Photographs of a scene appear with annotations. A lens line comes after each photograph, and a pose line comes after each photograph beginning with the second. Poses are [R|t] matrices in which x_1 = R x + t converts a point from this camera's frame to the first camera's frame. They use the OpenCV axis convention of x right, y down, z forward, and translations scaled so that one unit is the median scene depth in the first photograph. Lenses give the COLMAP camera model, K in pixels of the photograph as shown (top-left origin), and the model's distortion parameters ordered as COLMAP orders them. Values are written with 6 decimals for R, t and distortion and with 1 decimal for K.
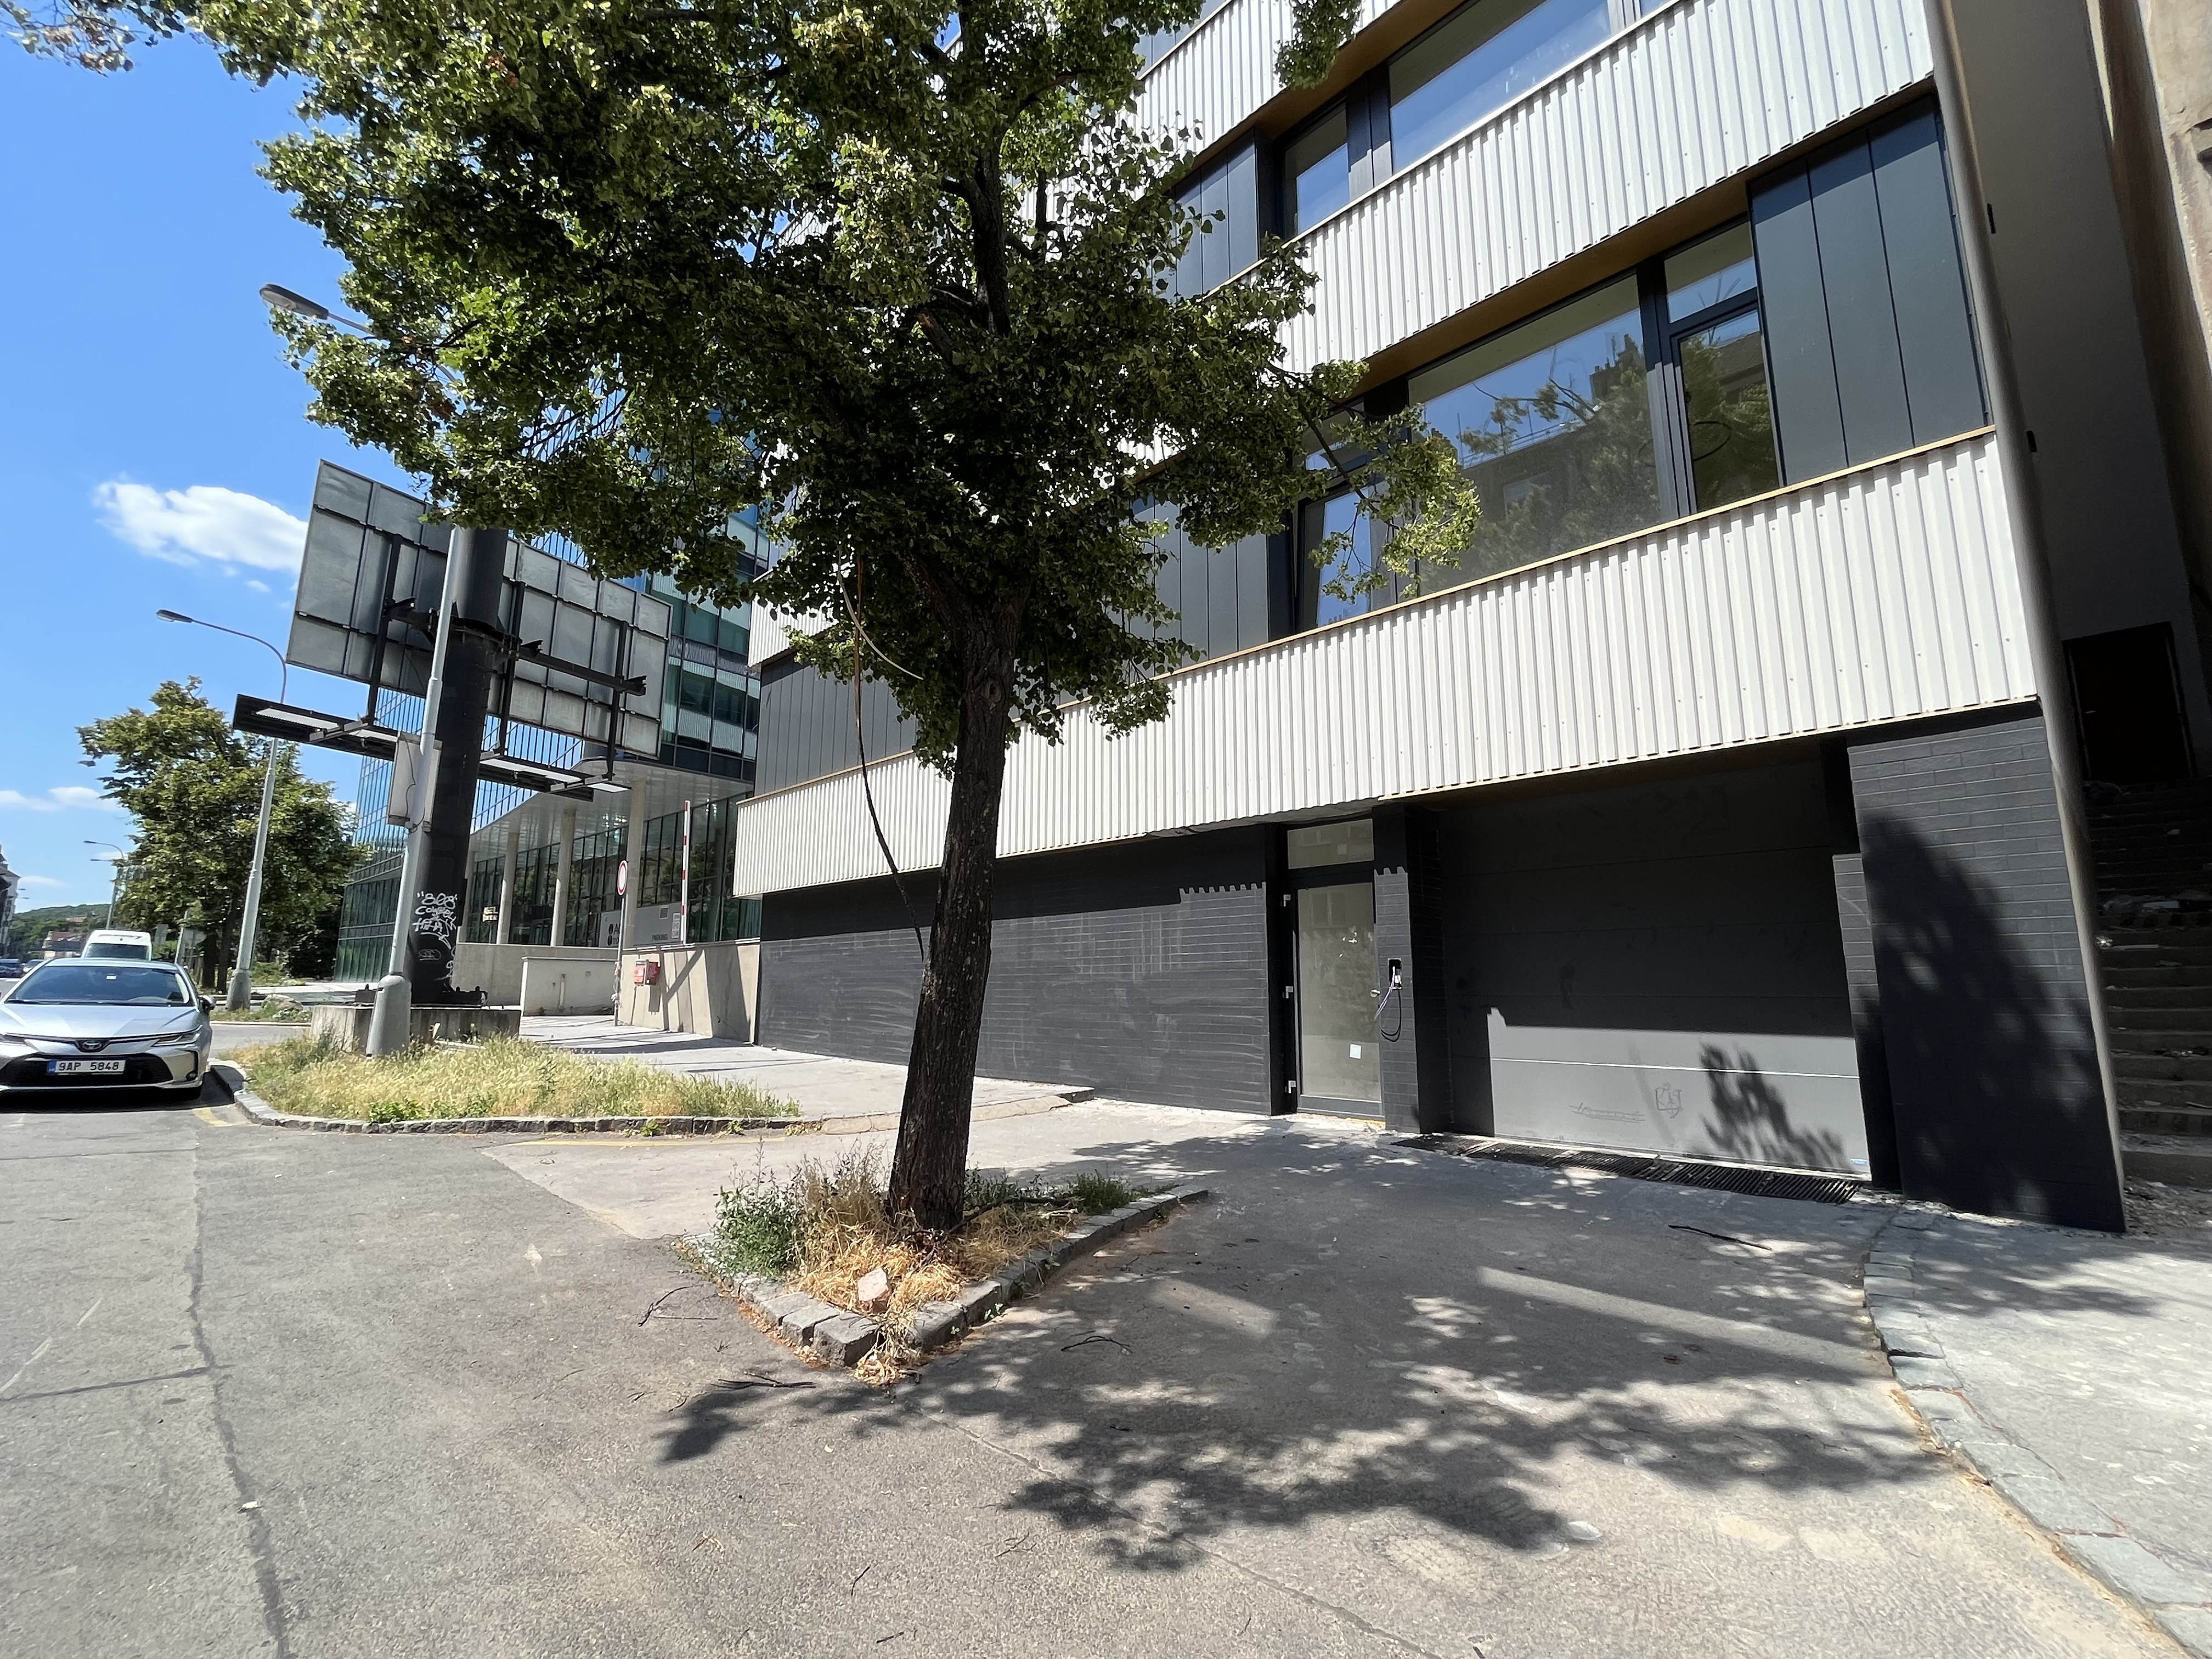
lens RADIAL K [[977.7, 0, 1106.0], [0, 977.7, 829.5], [0, 0, 1]] dist [0.000143, 0.000015]
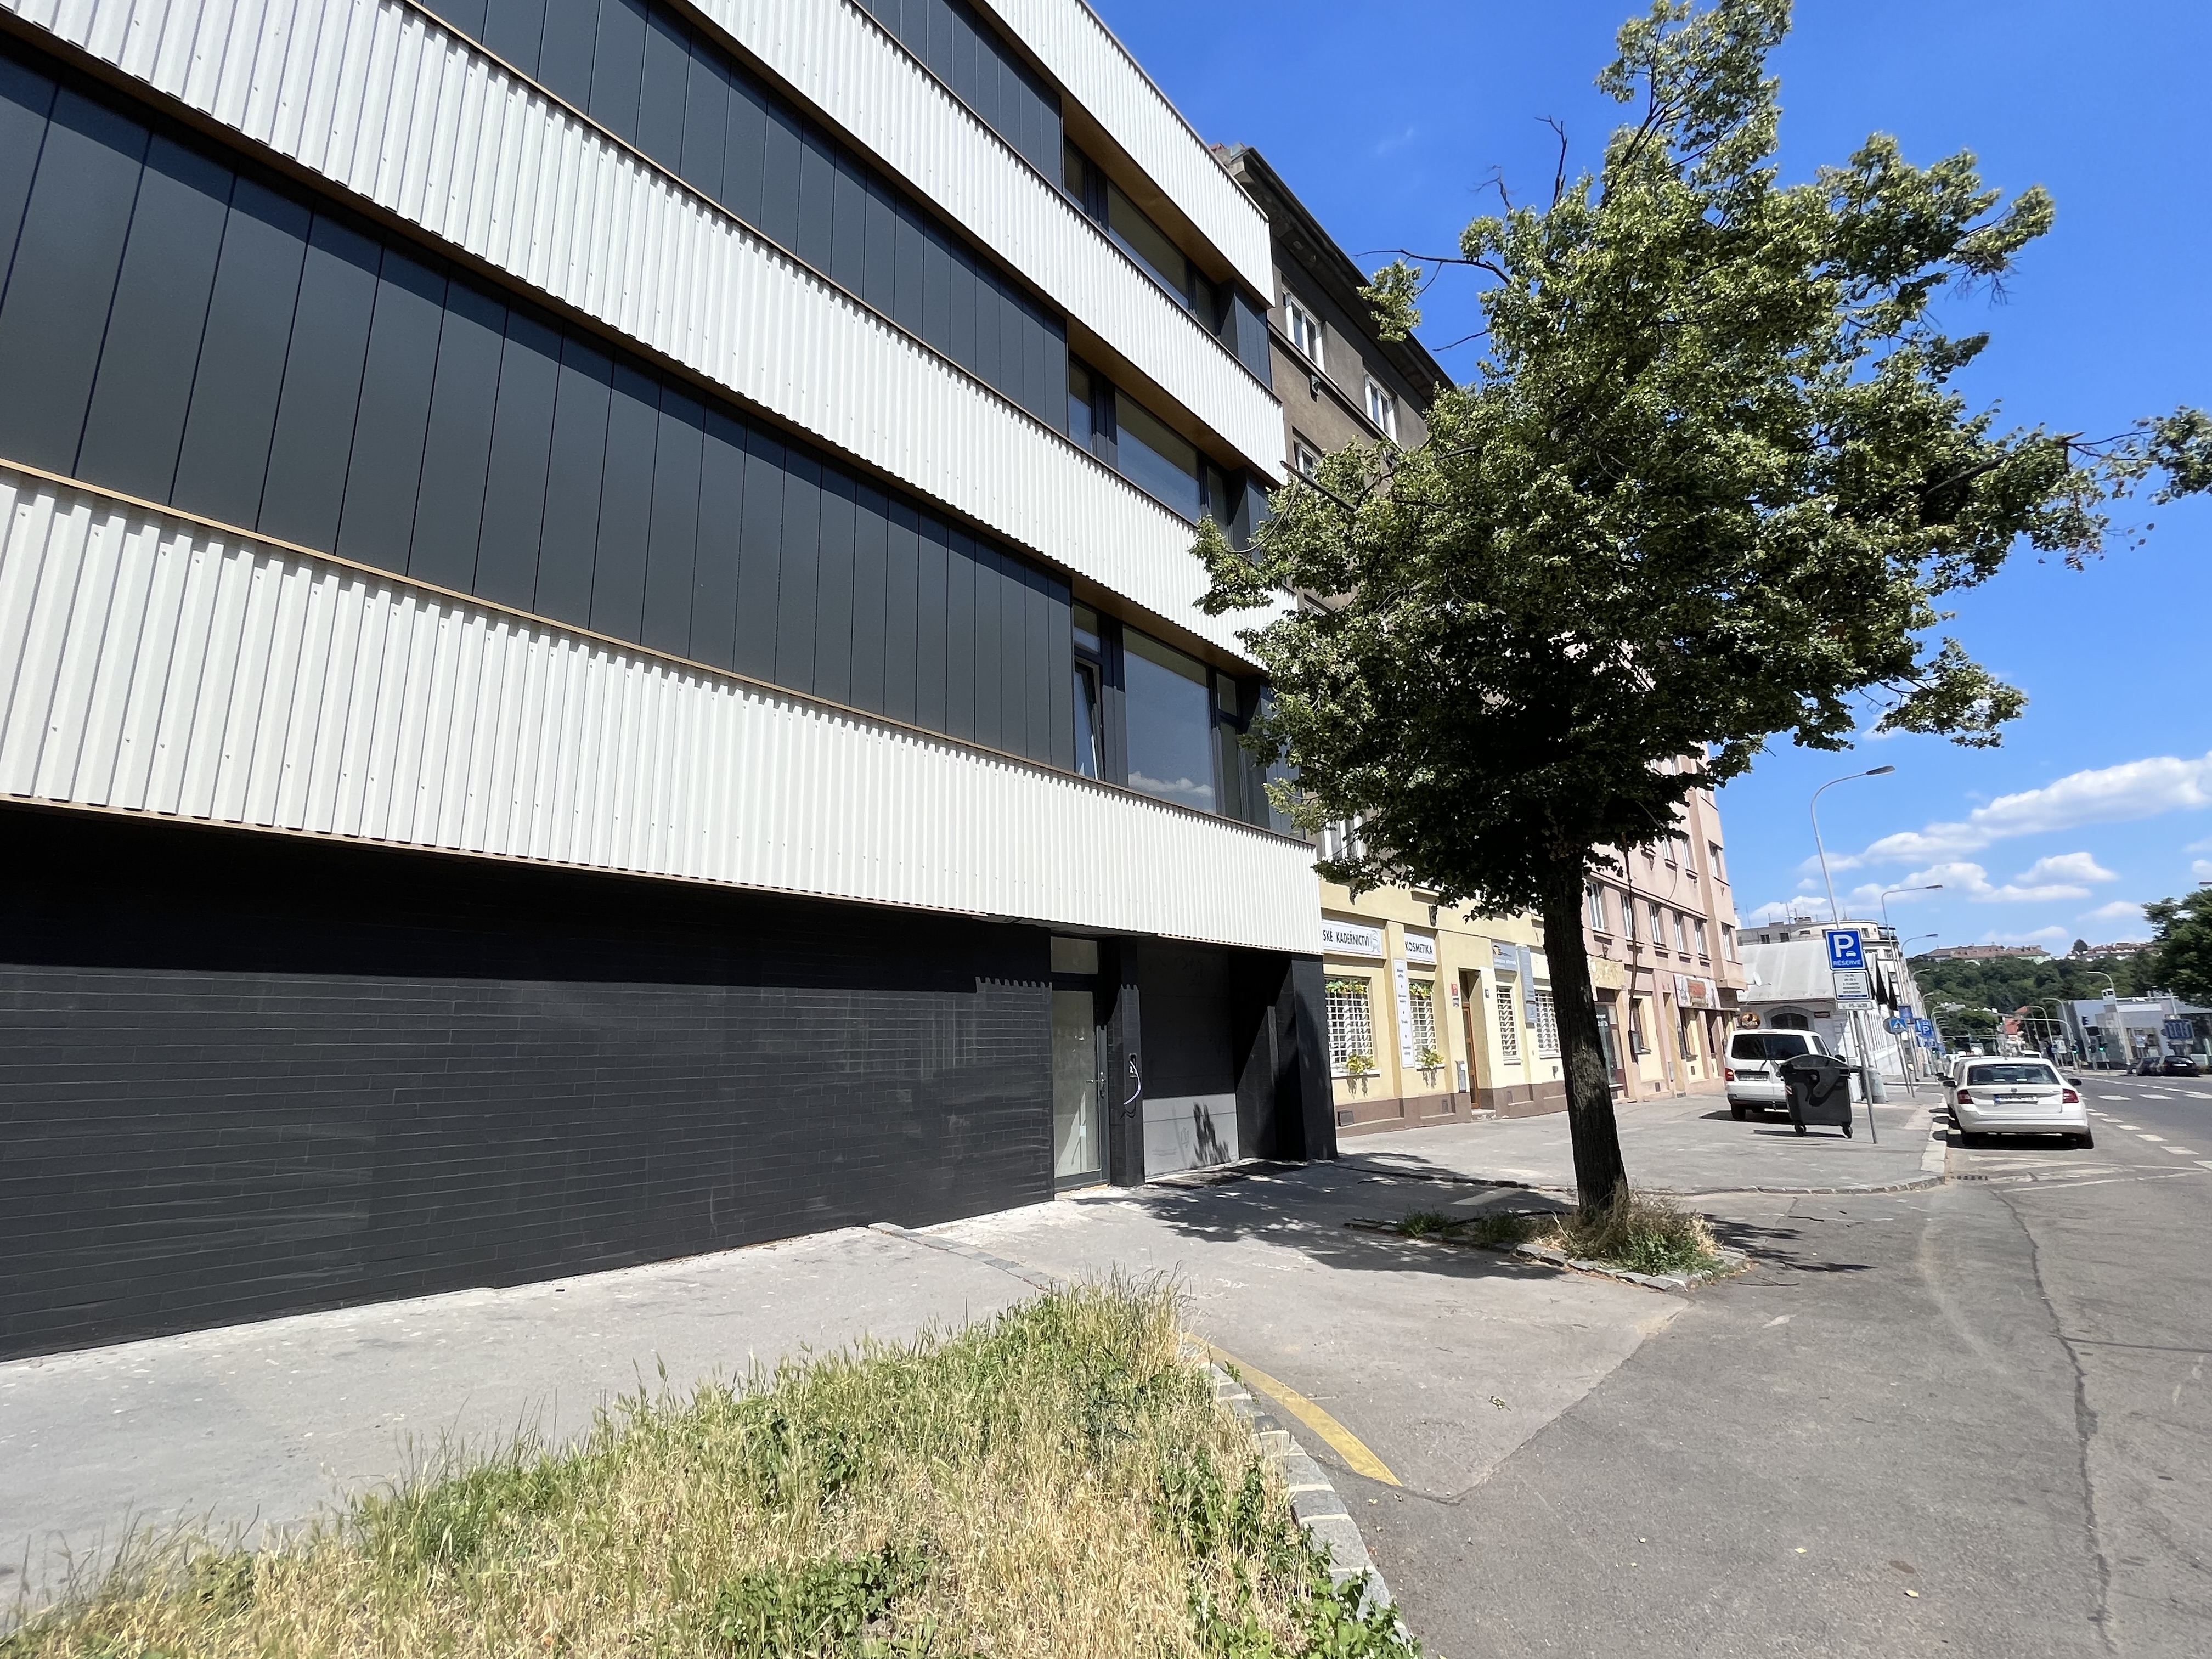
lens RADIAL K [[977.7, 0, 1106.0], [0, 977.7, 829.5], [0, 0, 1]] dist [0.000143, 0.000015]
pose [[-0.076251, 0.218234, 0.972913, -0.879852], [-0.142321, 0.963381, -0.227250, 0.120297], [-0.986879, -0.155794, -0.042400, 0.942242]]
